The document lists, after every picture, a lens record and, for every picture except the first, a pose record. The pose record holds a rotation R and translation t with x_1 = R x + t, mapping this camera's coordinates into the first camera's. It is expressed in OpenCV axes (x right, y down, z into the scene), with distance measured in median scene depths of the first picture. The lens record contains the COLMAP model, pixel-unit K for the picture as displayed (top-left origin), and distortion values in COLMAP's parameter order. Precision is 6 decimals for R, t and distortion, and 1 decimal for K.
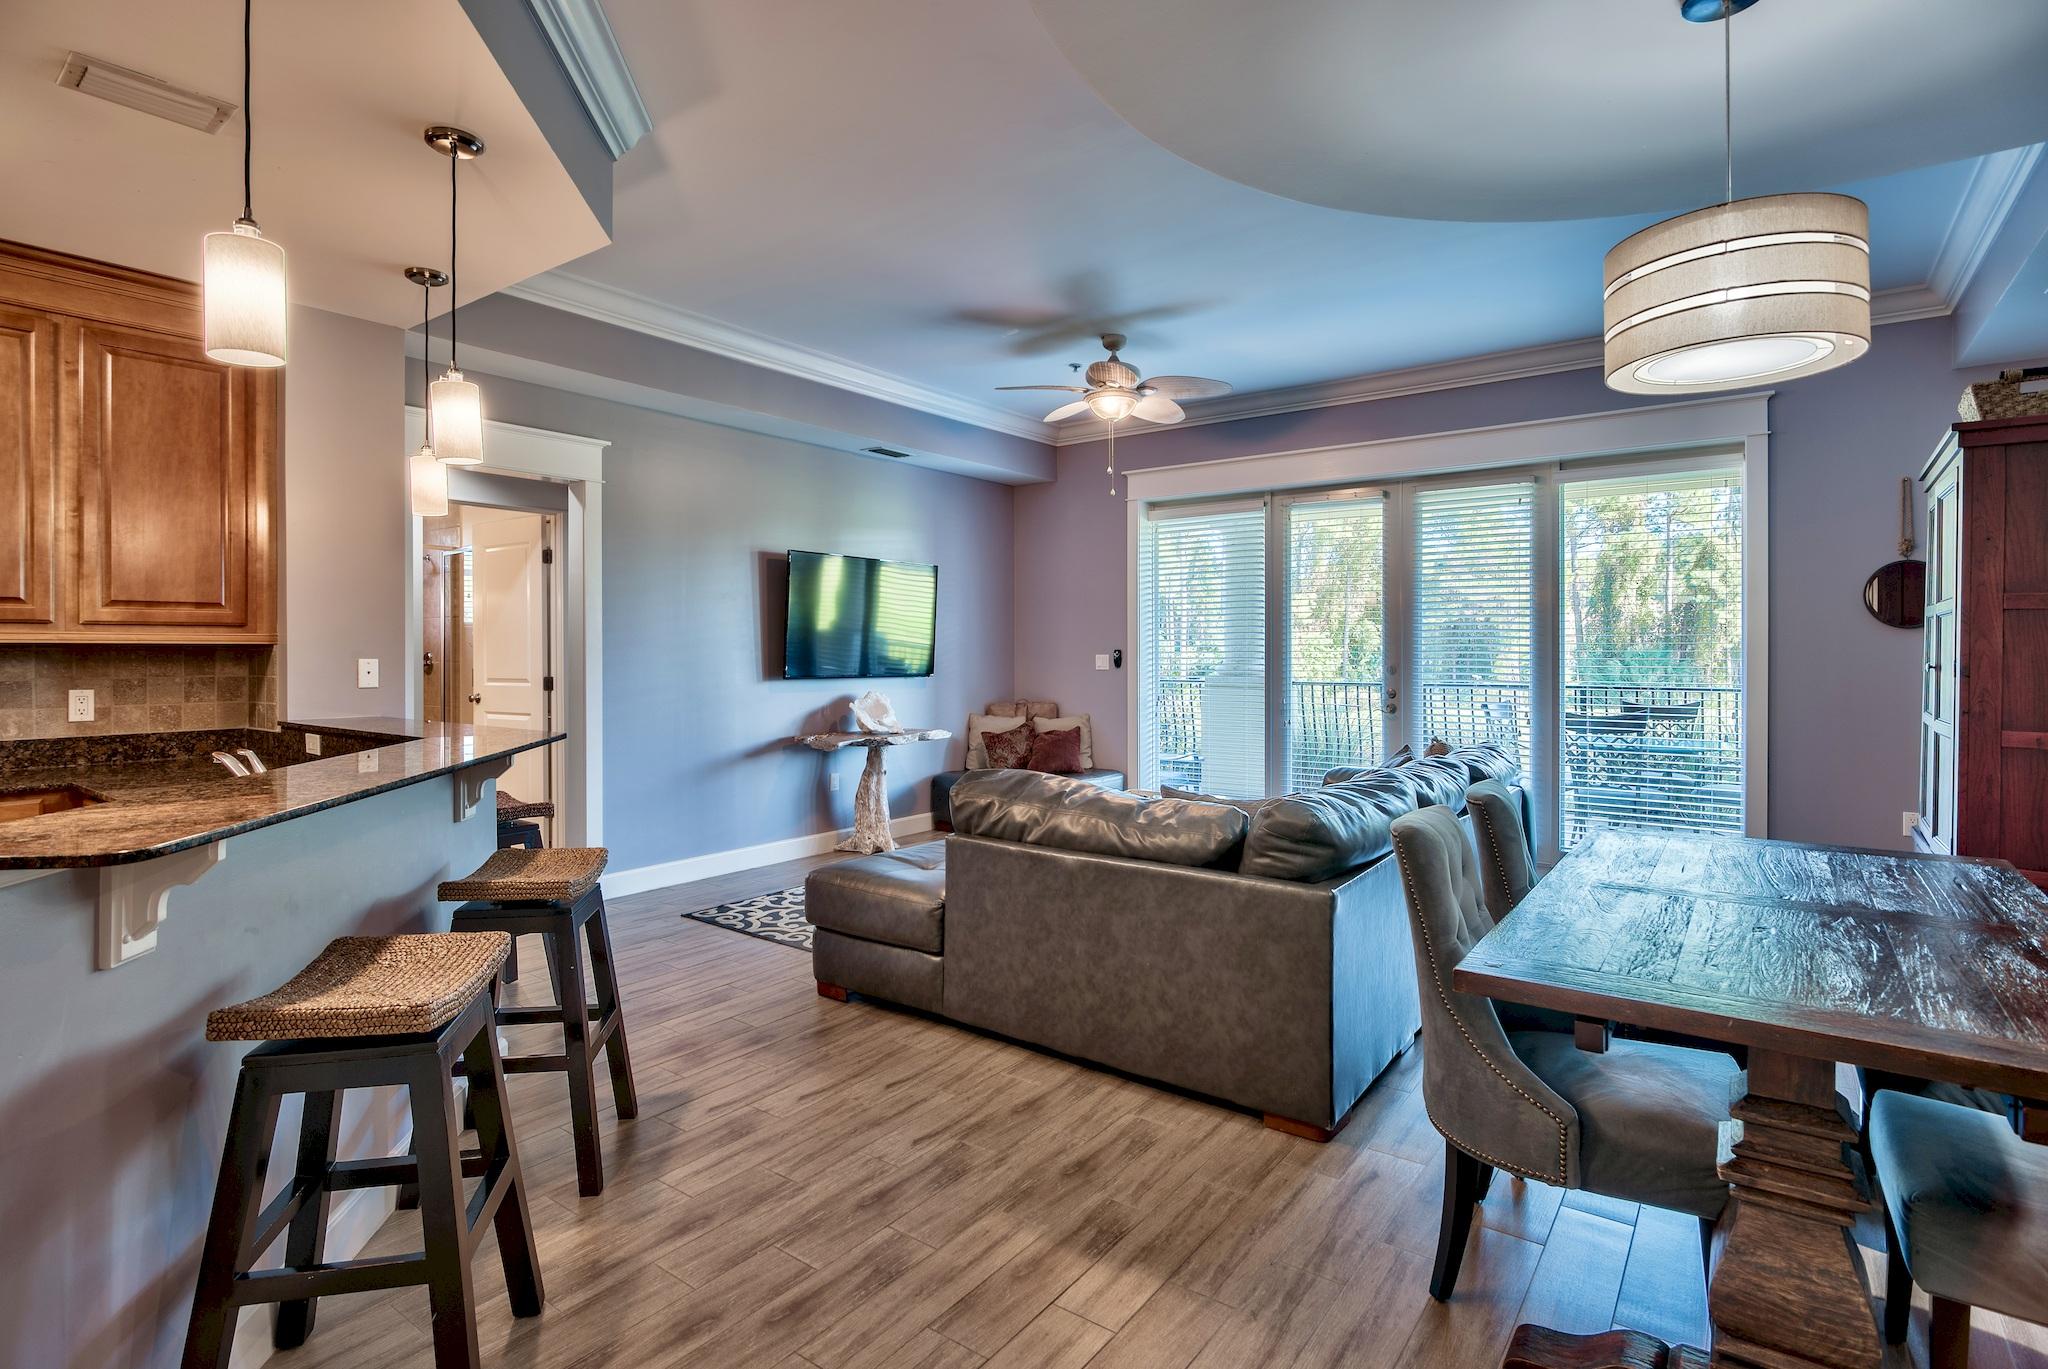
lens RADIAL K [[1012.2, 0, 1042.5], [0, 1012.2, 651.3], [0, 0, 1]] dist [-0.000668, -0.000122]
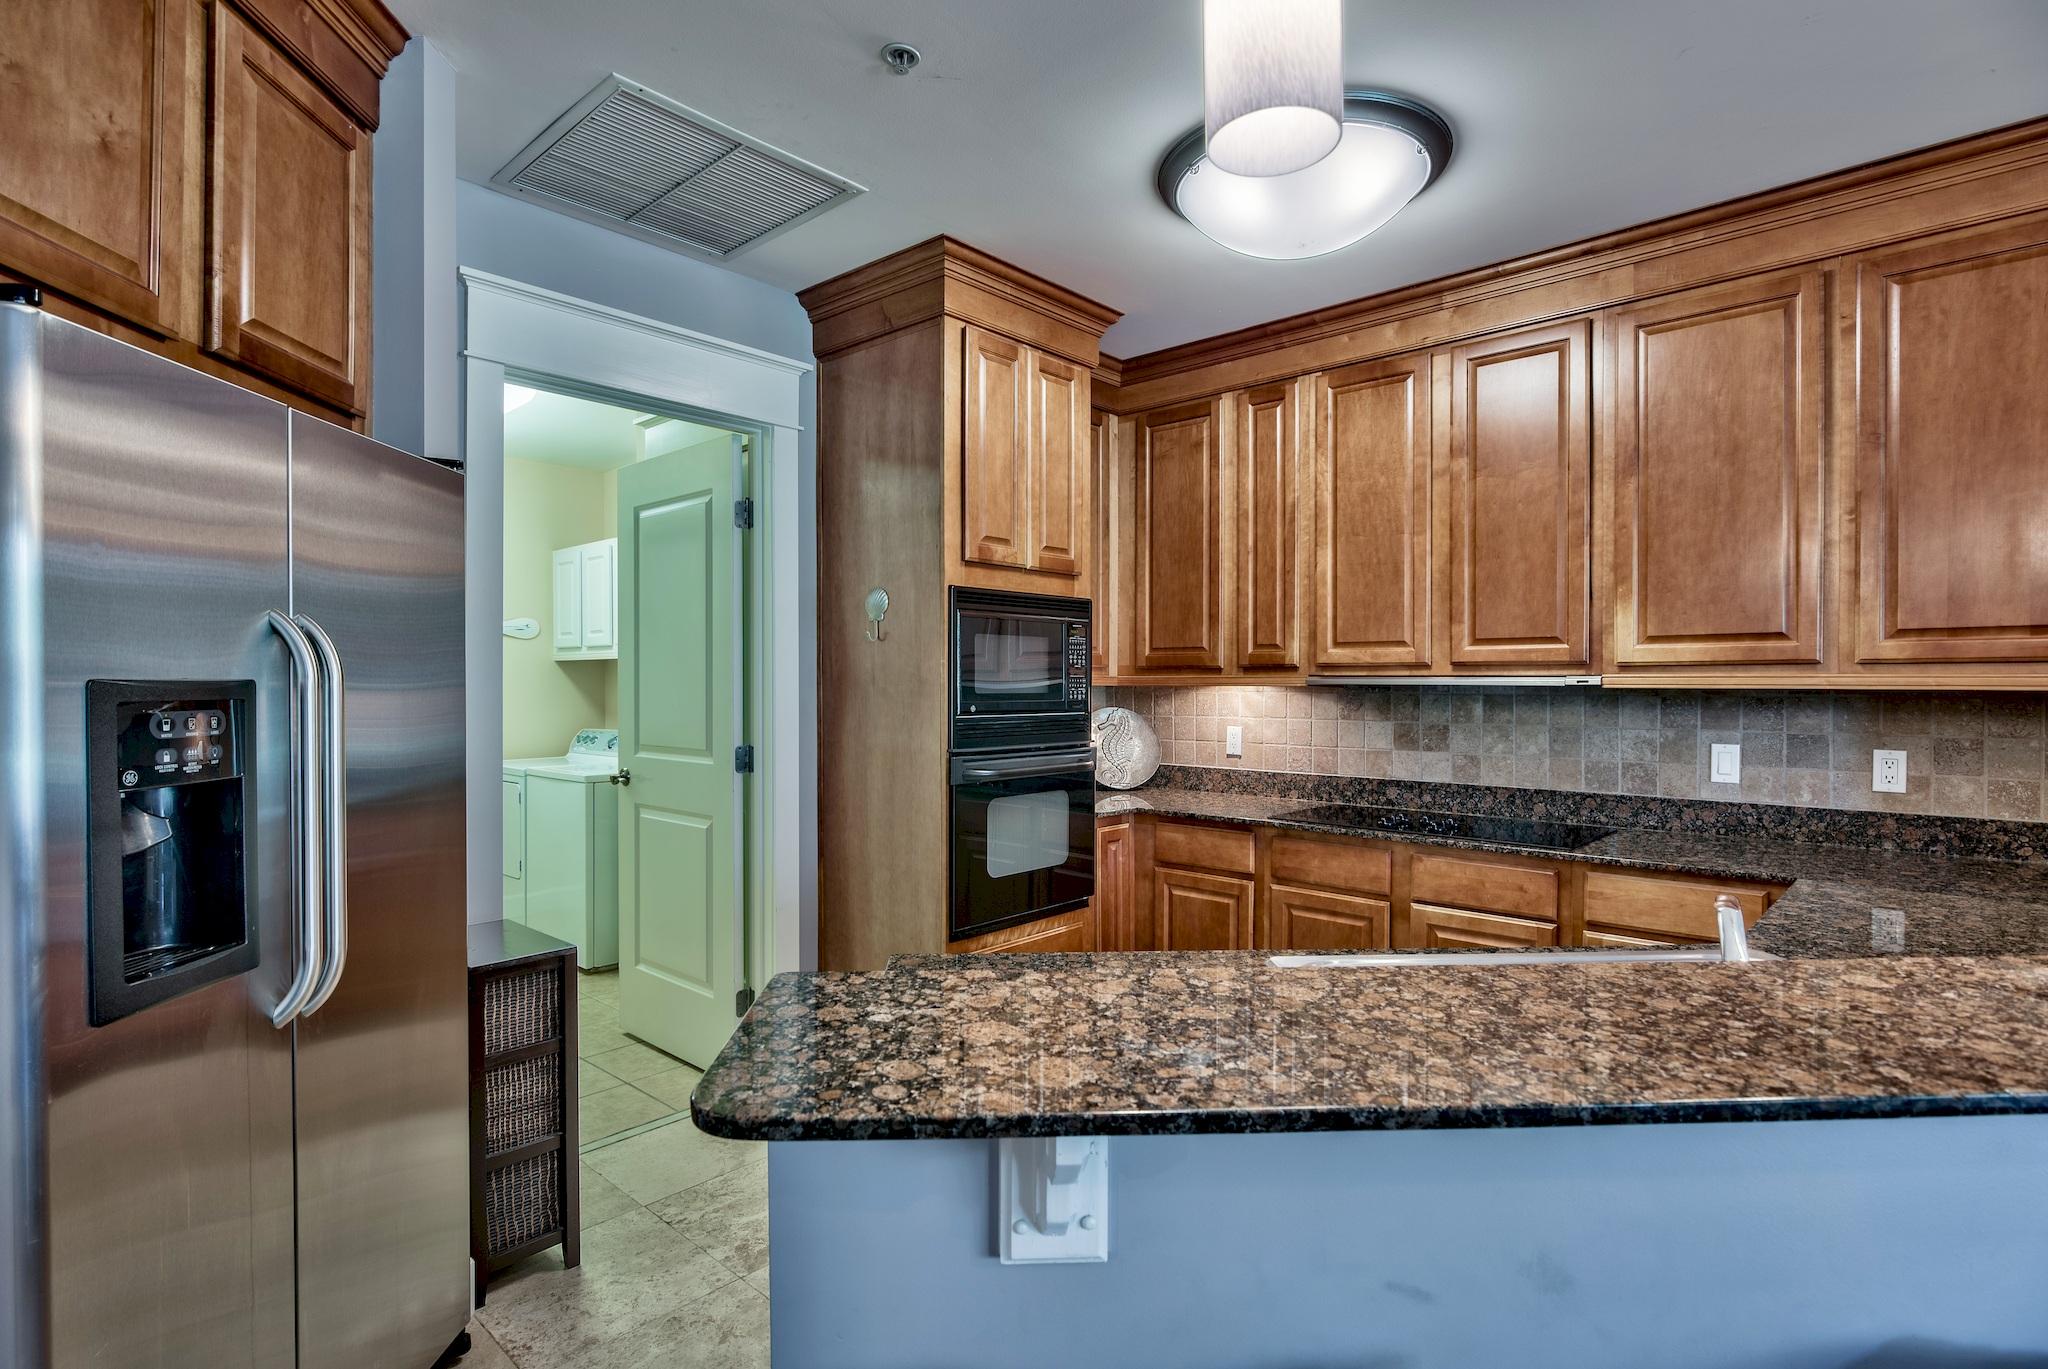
lens RADIAL K [[1012.2, 0, 1020.6], [0, 1012.2, 689.4], [0, 0, 1]] dist [-0.000668, -0.000122]
pose [[-0.108789, 0.008558, -0.994028, -0.137770], [-0.001241, 0.999961, 0.008745, -0.013145], [0.994064, 0.002185, -0.108774, 0.450063]]
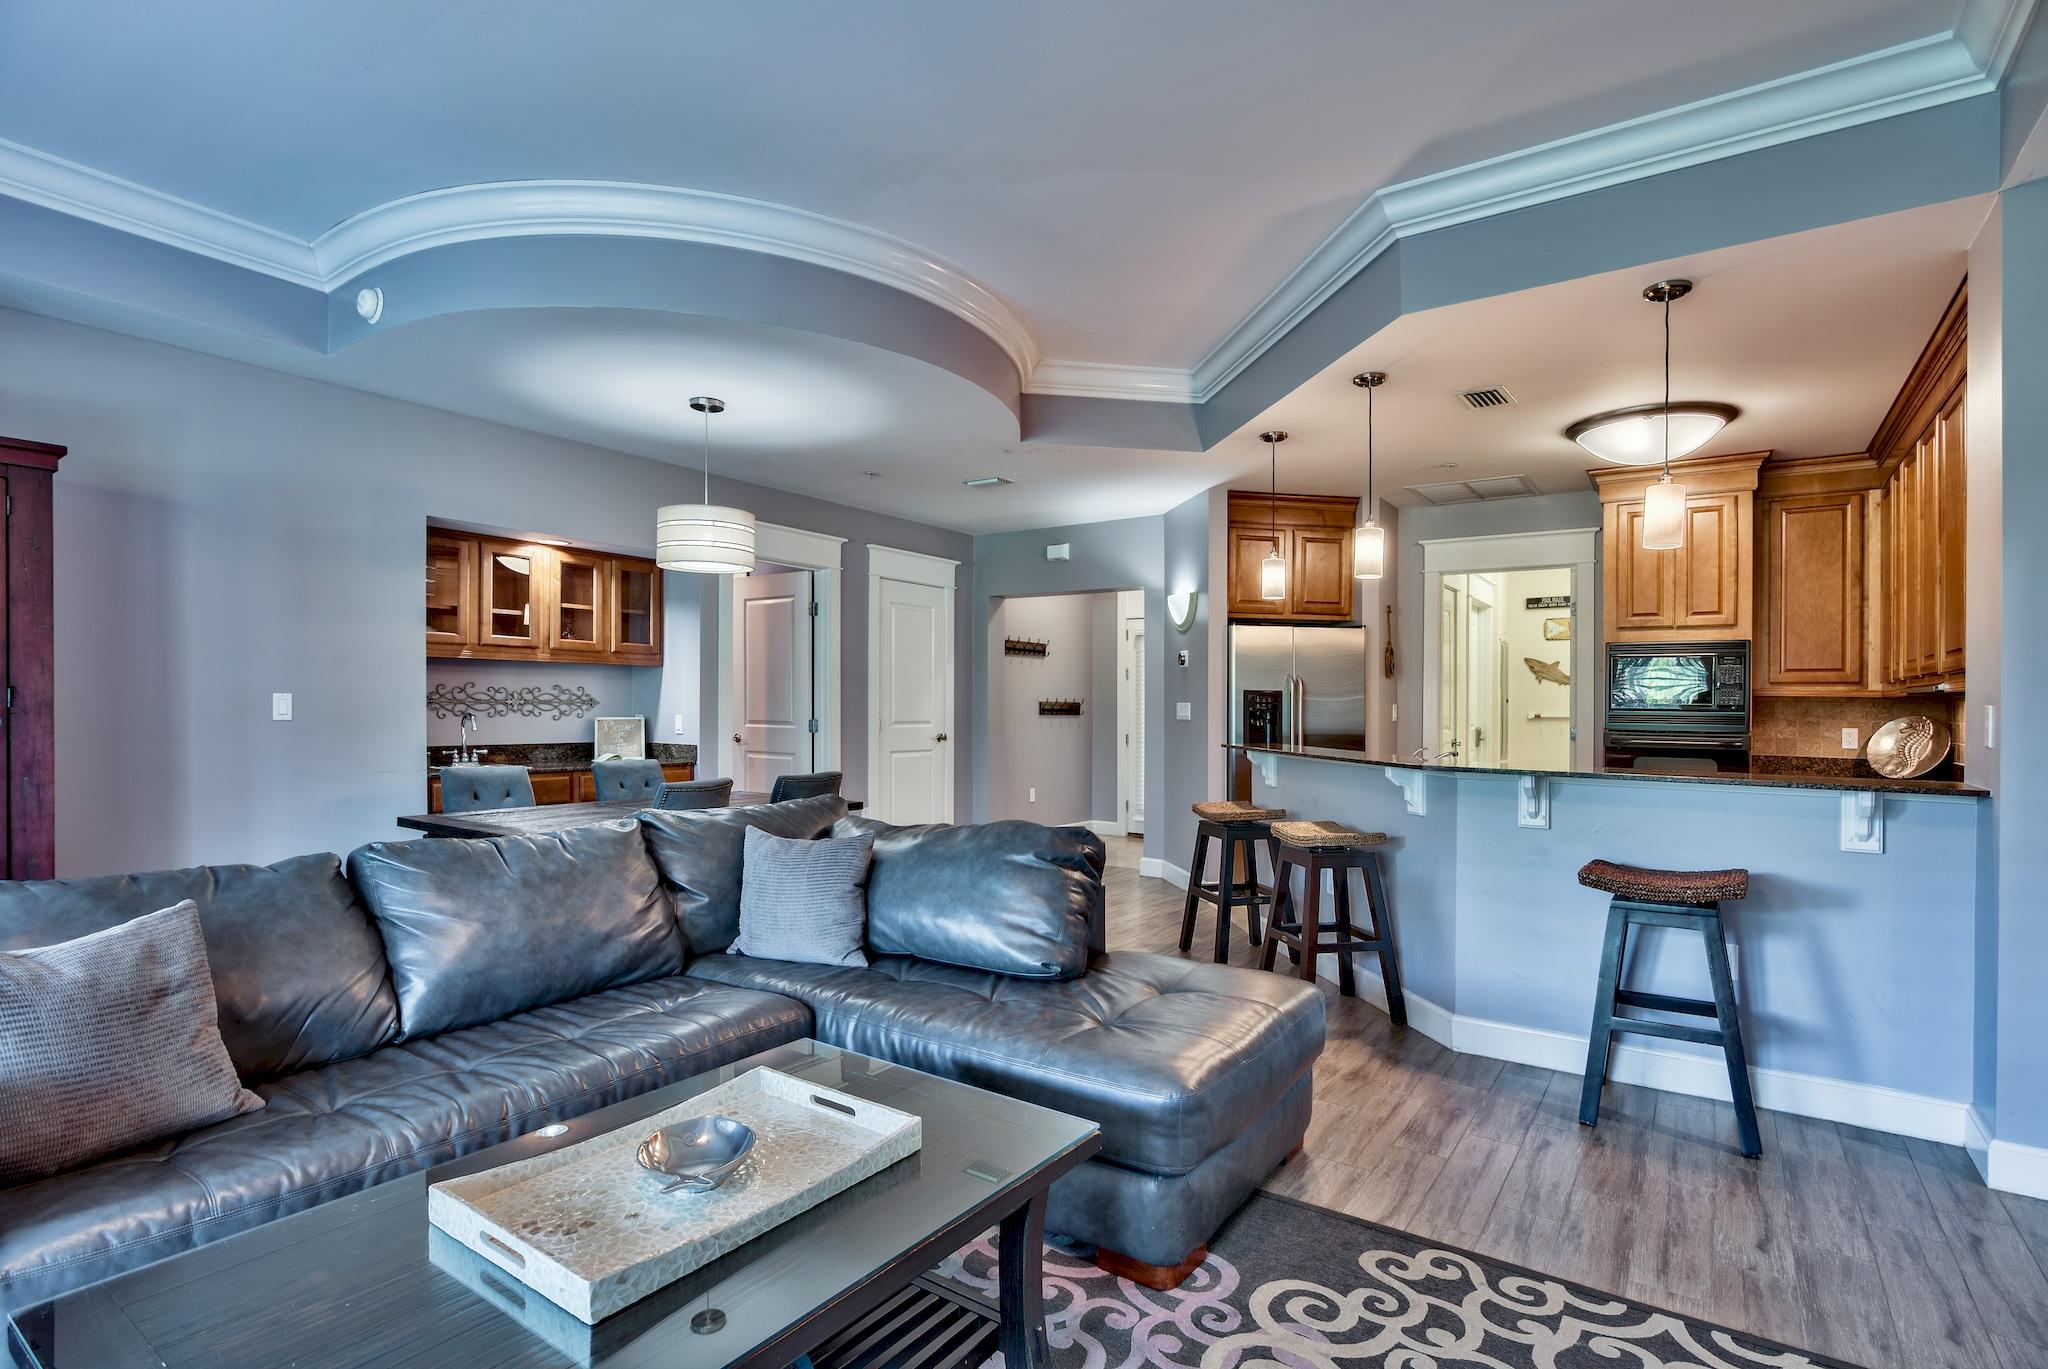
lens RADIAL K [[1012.2, 0, 1034.7], [0, 1012.2, 695.1], [0, 0, 1]] dist [-0.000668, -0.000122]
pose [[-0.999553, -0.010354, -0.028031, -0.012420], [-0.010128, 0.999915, -0.008187, 0.013283], [0.028113, -0.007900, -0.999574, 1.881008]]
